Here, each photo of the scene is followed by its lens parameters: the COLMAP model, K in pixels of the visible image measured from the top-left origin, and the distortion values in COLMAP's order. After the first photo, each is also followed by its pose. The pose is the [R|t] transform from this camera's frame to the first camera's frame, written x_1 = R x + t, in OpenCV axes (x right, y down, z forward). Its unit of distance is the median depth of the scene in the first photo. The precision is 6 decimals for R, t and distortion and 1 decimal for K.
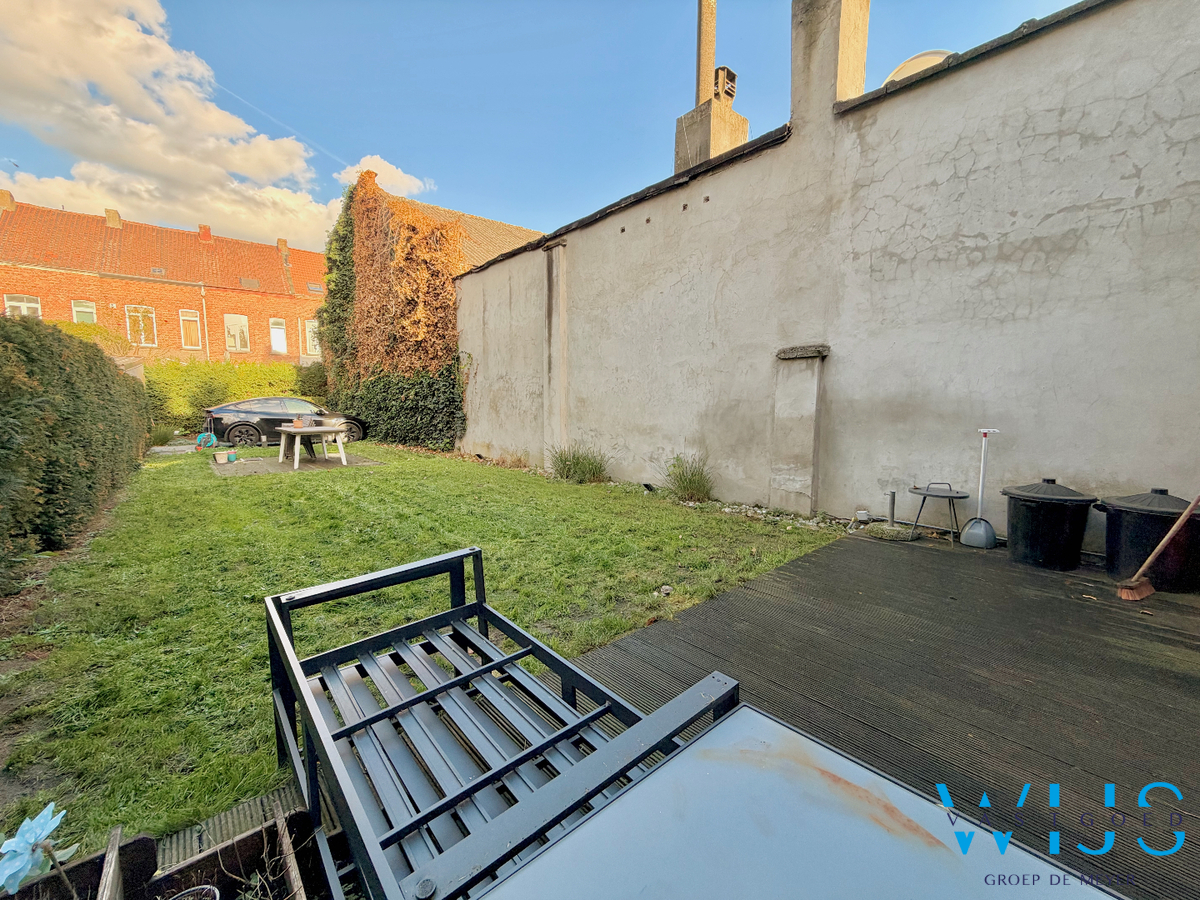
lens RADIAL K [[476.6, 0, 599.9], [0, 476.6, 450.0], [0, 0, 1]] dist [0.000541, 0.000037]
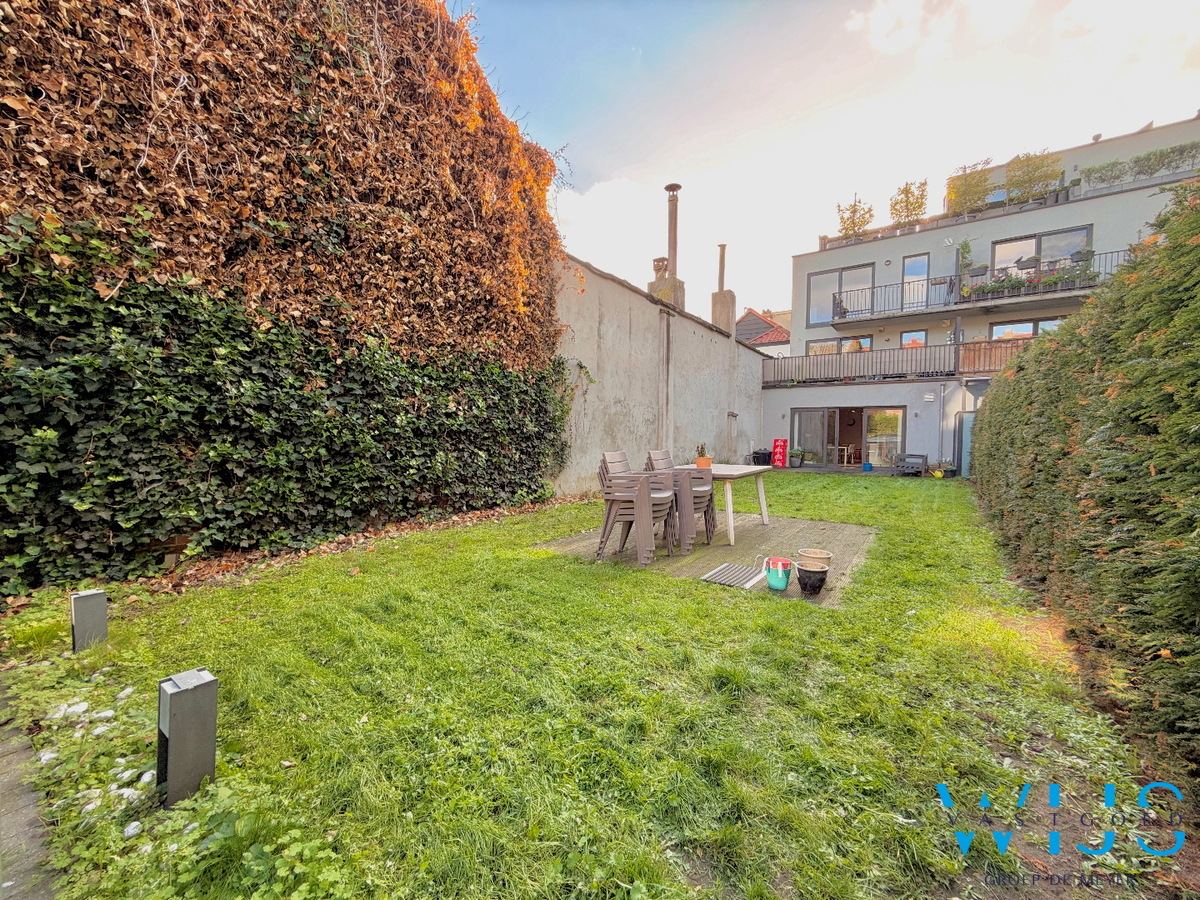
lens RADIAL K [[476.6, 0, 599.8], [0, 476.6, 450.3], [0, 0, 1]] dist [0.000541, 0.000037]
pose [[-0.199704, -0.025339, 0.979529, -1.123938], [0.085129, 0.995437, 0.043106, -0.096848], [-0.976151, 0.091995, -0.196636, 1.212790]]
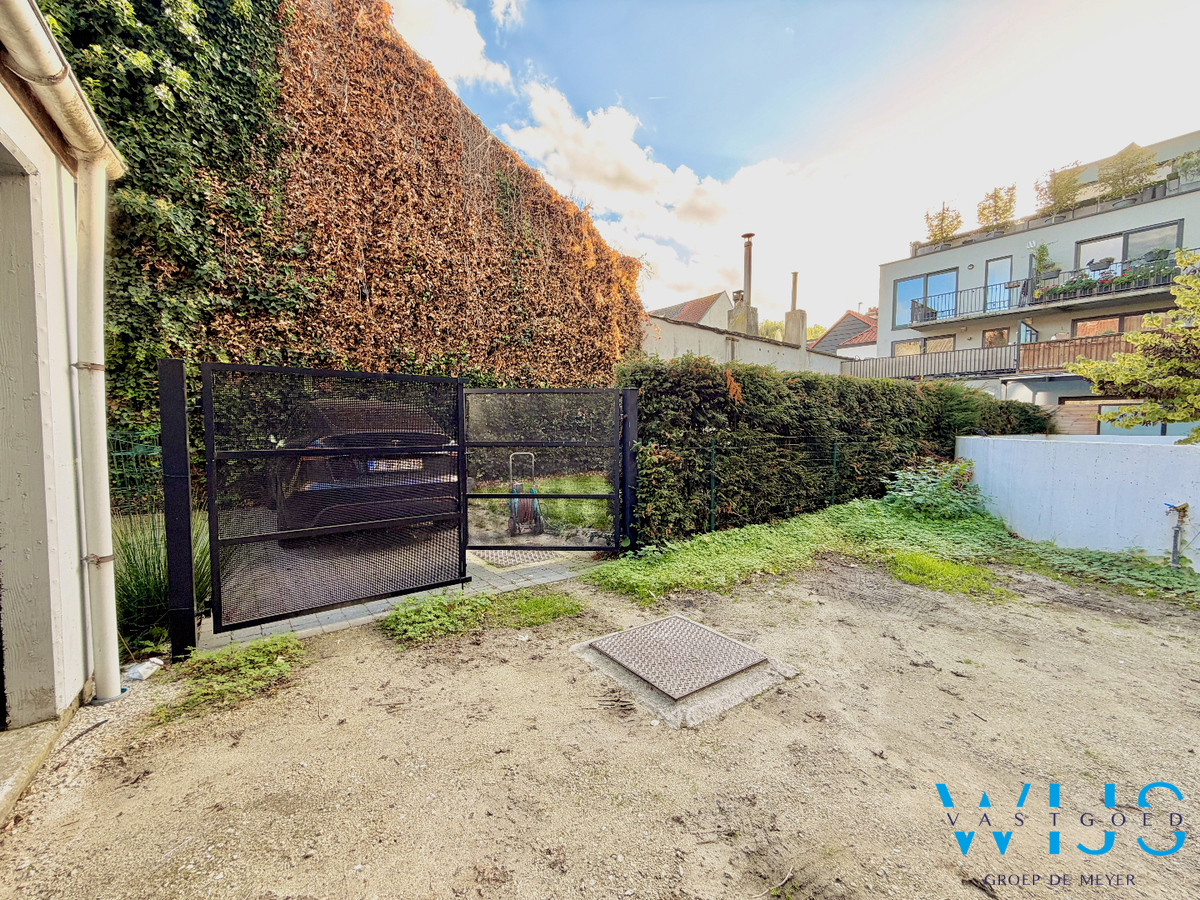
lens RADIAL K [[476.6, 0, 602.1], [0, 476.6, 450.8], [0, 0, 1]] dist [0.000541, 0.000037]
pose [[0.072683, -0.042116, 0.996465, -1.673471], [0.089134, 0.995384, 0.035569, -0.089794], [-0.993364, 0.086234, 0.076101, 1.132695]]
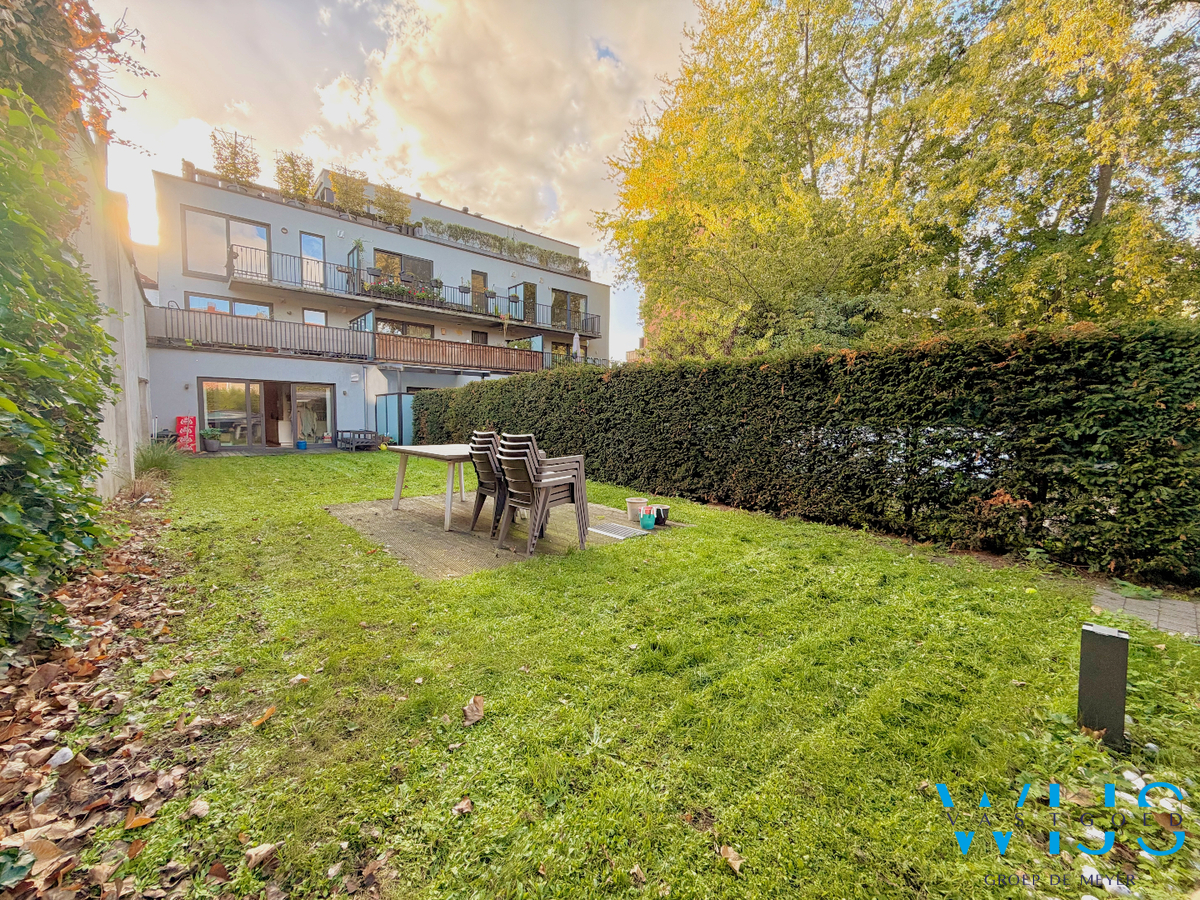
lens RADIAL K [[476.6, 0, 599.6], [0, 476.6, 449.5], [0, 0, 1]] dist [0.000541, 0.000037]
pose [[-0.999052, -0.005846, 0.043146, -0.744909], [0.001245, 0.986705, 0.162515, -0.134257], [-0.043522, 0.162414, -0.985762, 1.529966]]
